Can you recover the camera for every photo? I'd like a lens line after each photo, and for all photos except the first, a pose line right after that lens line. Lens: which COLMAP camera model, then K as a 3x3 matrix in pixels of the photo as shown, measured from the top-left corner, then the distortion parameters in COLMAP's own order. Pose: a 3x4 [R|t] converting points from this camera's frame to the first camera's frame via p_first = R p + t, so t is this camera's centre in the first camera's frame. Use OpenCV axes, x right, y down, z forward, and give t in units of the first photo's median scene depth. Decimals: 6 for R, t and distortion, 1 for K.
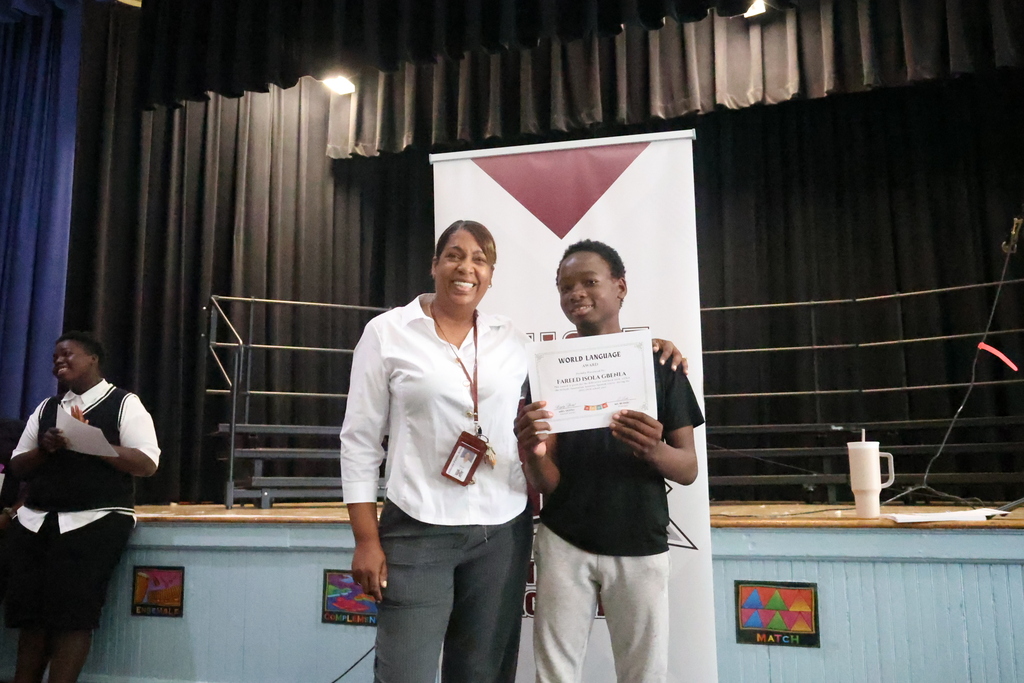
lens RADIAL K [[901.2, 0, 512.0], [0, 901.2, 341.5], [0, 0, 1]] dist [-0.008150, -0.002292]
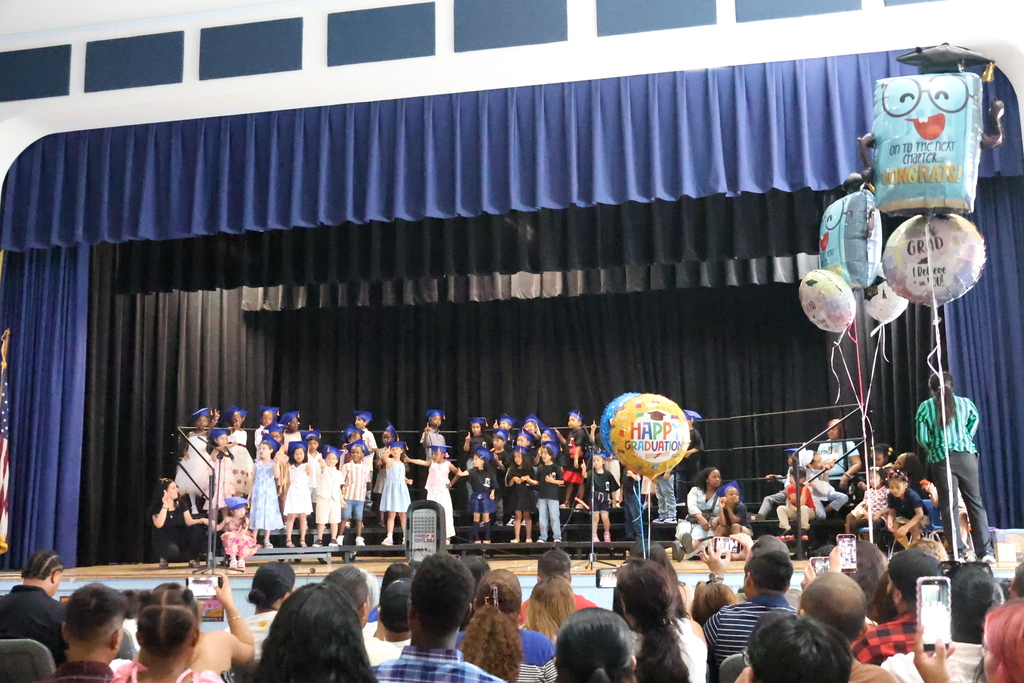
lens RADIAL K [[1110.8, 0, 512.0], [0, 1110.8, 341.5], [0, 0, 1]] dist [0.018302, 0.005253]
pose [[0.991193, 0.013253, 0.131758, -0.020176], [-0.013924, 0.999894, 0.004171, -0.194906], [-0.131689, -0.005969, 0.991273, -0.875024]]
